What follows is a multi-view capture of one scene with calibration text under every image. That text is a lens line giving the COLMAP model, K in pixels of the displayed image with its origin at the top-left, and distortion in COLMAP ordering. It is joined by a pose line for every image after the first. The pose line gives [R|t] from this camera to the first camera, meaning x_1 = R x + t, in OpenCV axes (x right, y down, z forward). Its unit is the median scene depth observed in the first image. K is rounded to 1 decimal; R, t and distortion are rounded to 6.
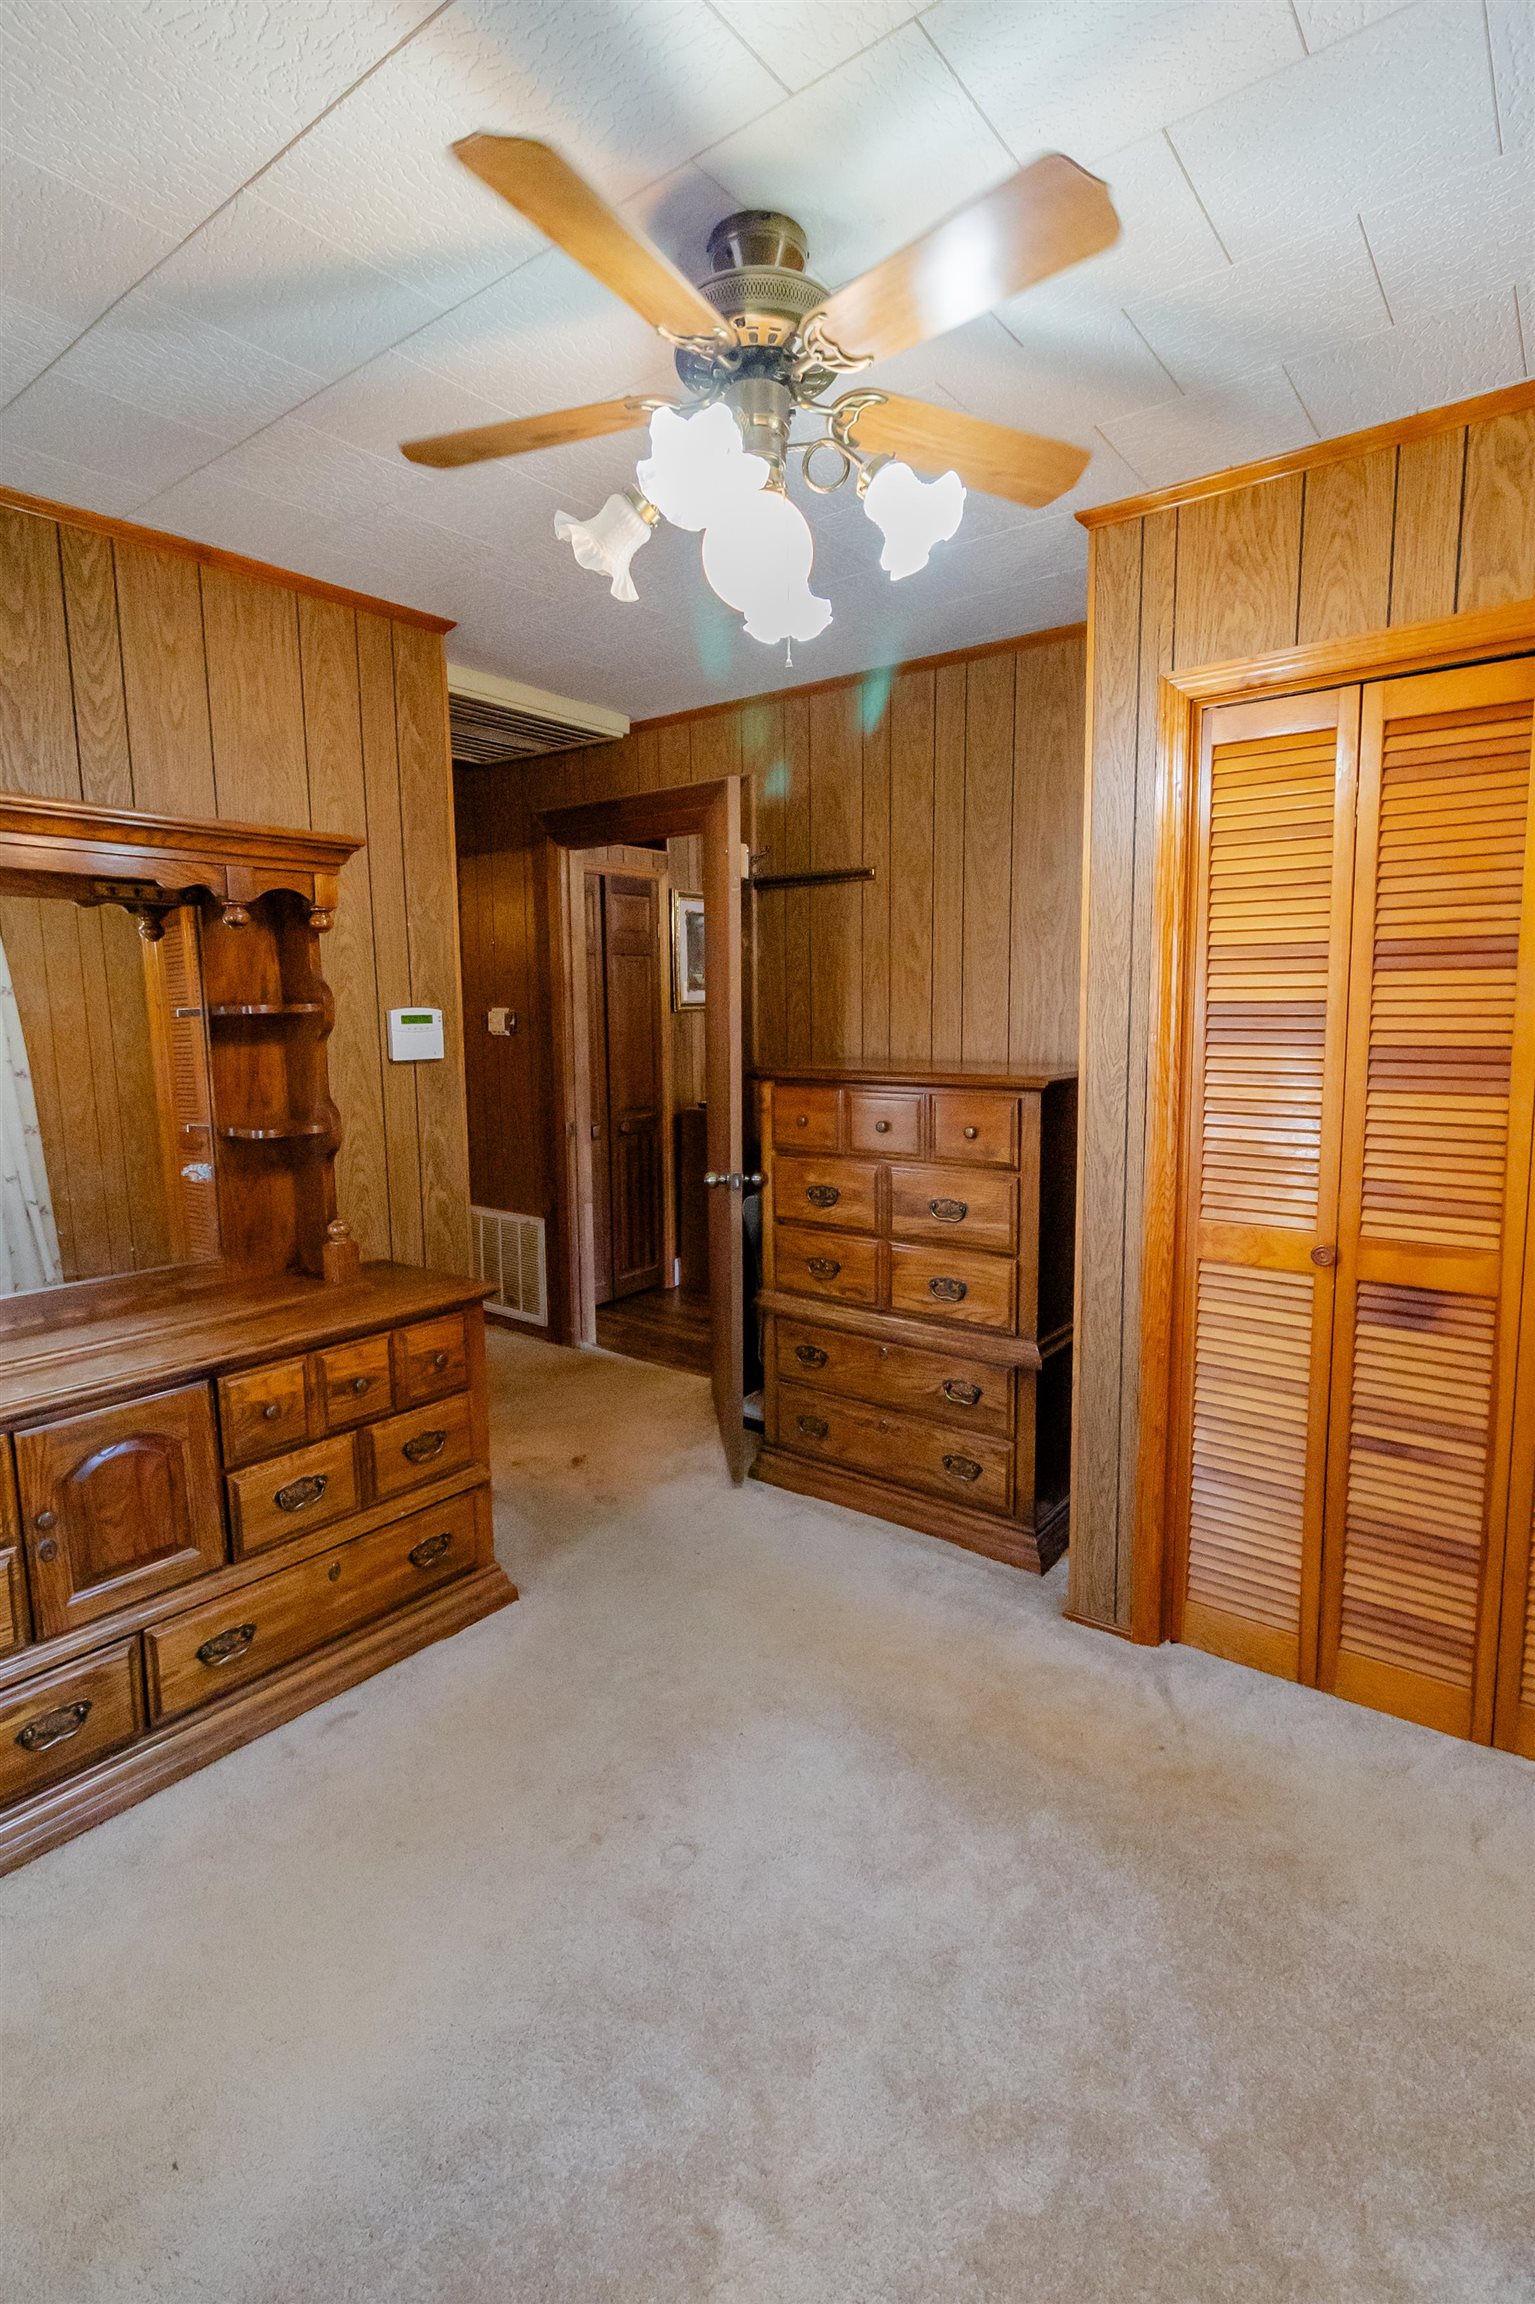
lens RADIAL K [[1083.1, 0, 767.8], [0, 1083.1, 1155.1], [0, 0, 1]] dist [0.000502, -0.000140]
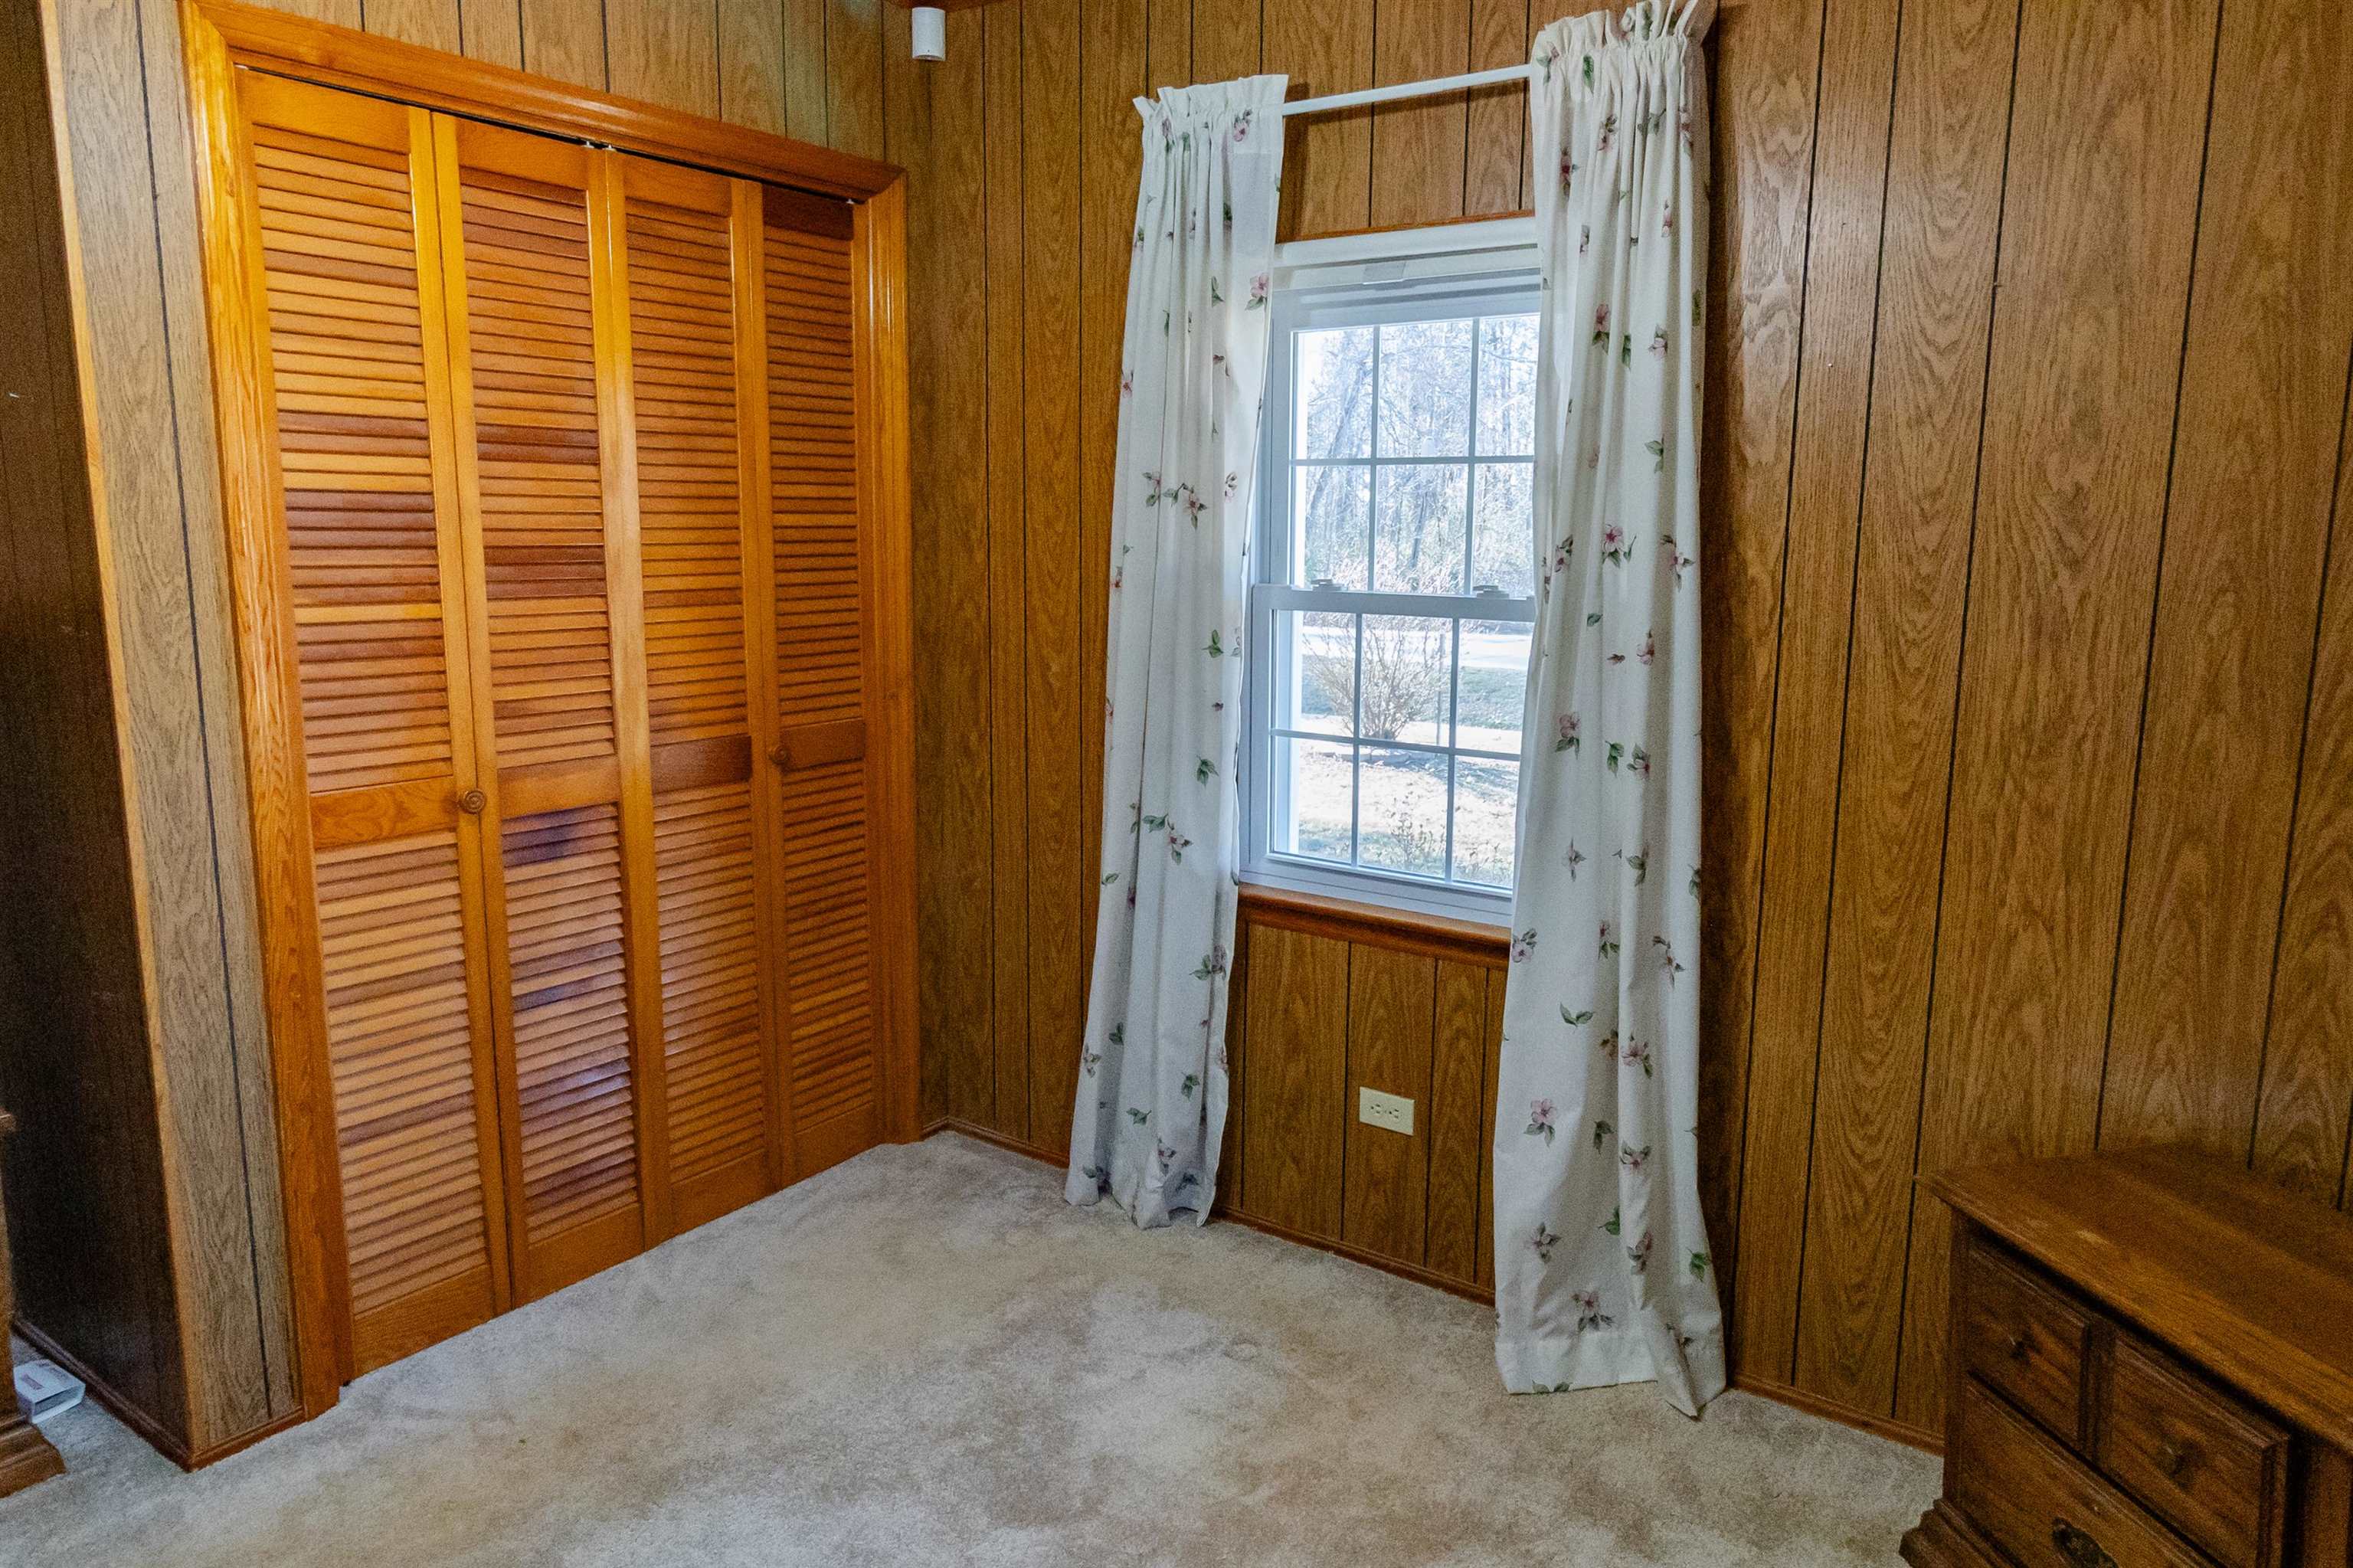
lens RADIAL K [[1543.5, 0, 1172.0], [0, 1543.5, 775.7], [0, 0, 1]] dist [-0.006888, -0.001559]
pose [[-0.029344, -0.162638, 0.986249, -0.635668], [0.115248, 0.979544, 0.164961, -0.056477], [-0.992903, 0.118504, -0.010000, 0.453009]]
